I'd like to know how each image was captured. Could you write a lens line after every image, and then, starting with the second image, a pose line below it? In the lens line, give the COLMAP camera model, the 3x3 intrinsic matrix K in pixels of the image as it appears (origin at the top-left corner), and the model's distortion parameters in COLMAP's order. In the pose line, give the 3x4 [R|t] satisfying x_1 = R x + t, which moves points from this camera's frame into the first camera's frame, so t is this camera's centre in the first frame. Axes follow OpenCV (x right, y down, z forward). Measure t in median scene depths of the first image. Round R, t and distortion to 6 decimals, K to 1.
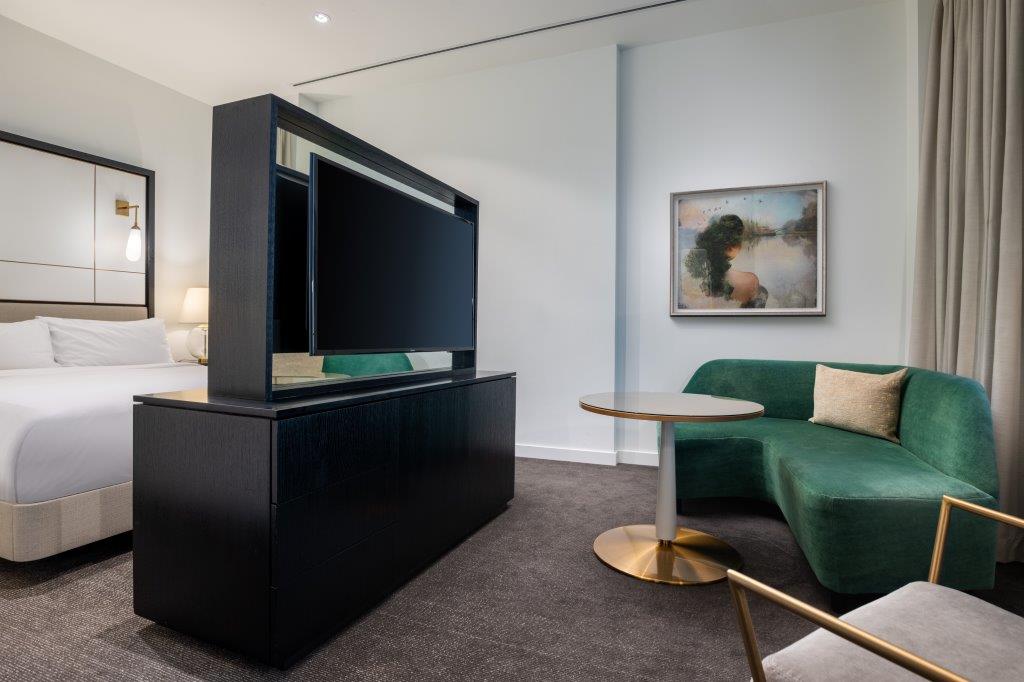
lens RADIAL K [[569.8, 0, 509.6], [0, 569.8, 330.2], [0, 0, 1]] dist [-0.003247, 0.002320]
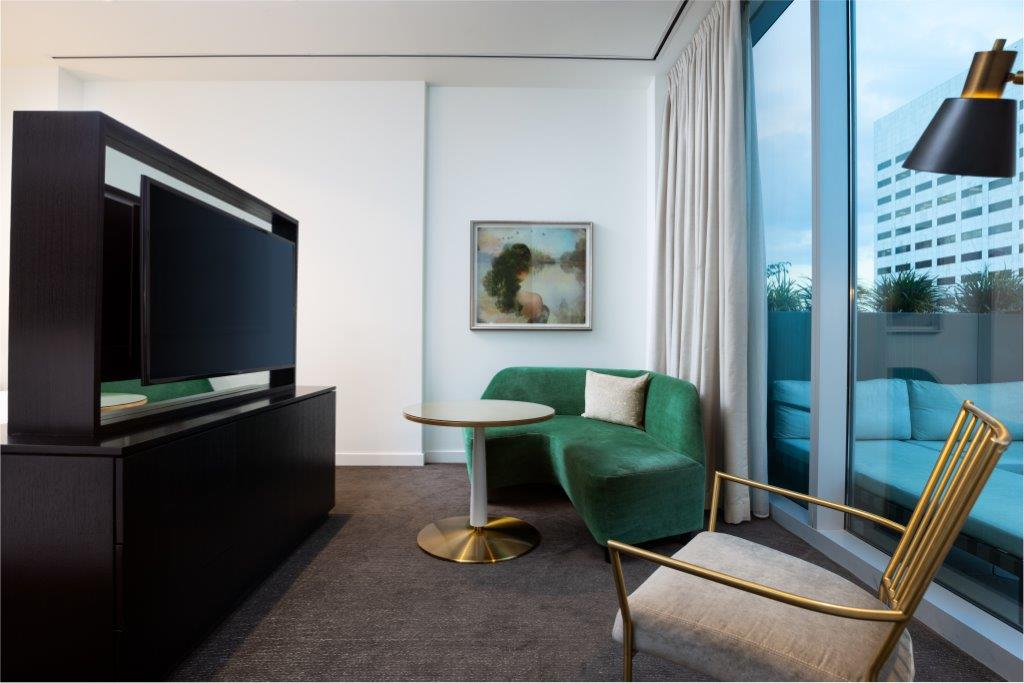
lens RADIAL K [[569.8, 0, 509.6], [0, 569.8, 330.7], [0, 0, 1]] dist [-0.003247, 0.002320]
pose [[0.921371, -0.003705, 0.388667, -0.104008], [0.000122, 0.999957, 0.009242, -0.039388], [-0.388684, -0.008468, 0.921332, -0.087582]]
